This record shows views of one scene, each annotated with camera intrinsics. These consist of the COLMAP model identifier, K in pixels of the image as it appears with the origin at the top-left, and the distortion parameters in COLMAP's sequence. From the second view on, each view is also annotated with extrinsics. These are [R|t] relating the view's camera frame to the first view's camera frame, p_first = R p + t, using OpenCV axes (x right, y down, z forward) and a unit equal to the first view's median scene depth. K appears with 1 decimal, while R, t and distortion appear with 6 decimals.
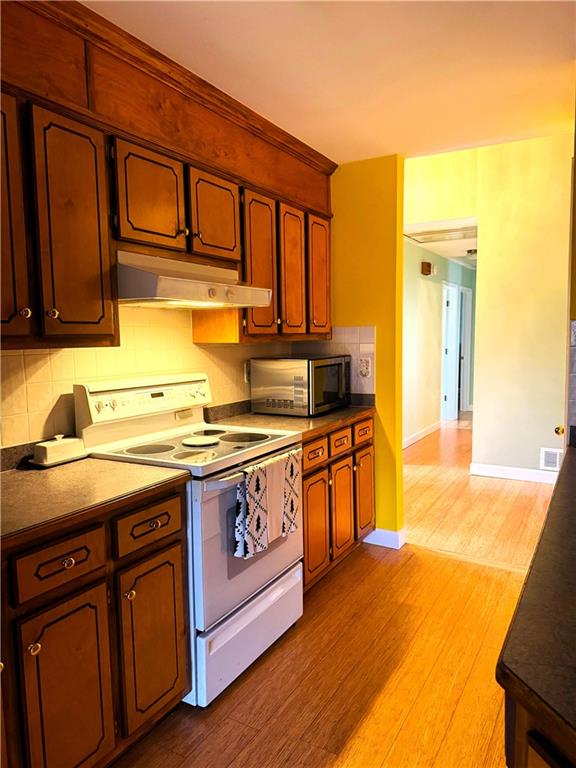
lens RADIAL K [[548.7, 0, 290.5], [0, 548.7, 386.7], [0, 0, 1]] dist [0.012186, -0.014391]
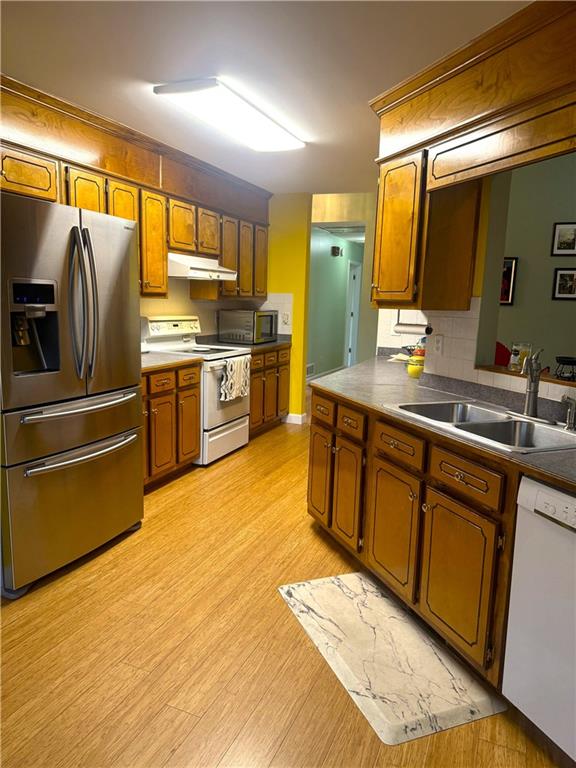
lens RADIAL K [[548.7, 0, 289.5], [0, 548.7, 381.9], [0, 0, 1]] dist [0.012186, -0.014391]
pose [[0.991084, 0.025987, 0.130676, -0.091912], [-0.033596, 0.997845, 0.056365, 0.086196], [-0.128930, -0.060253, 0.989822, -0.906751]]
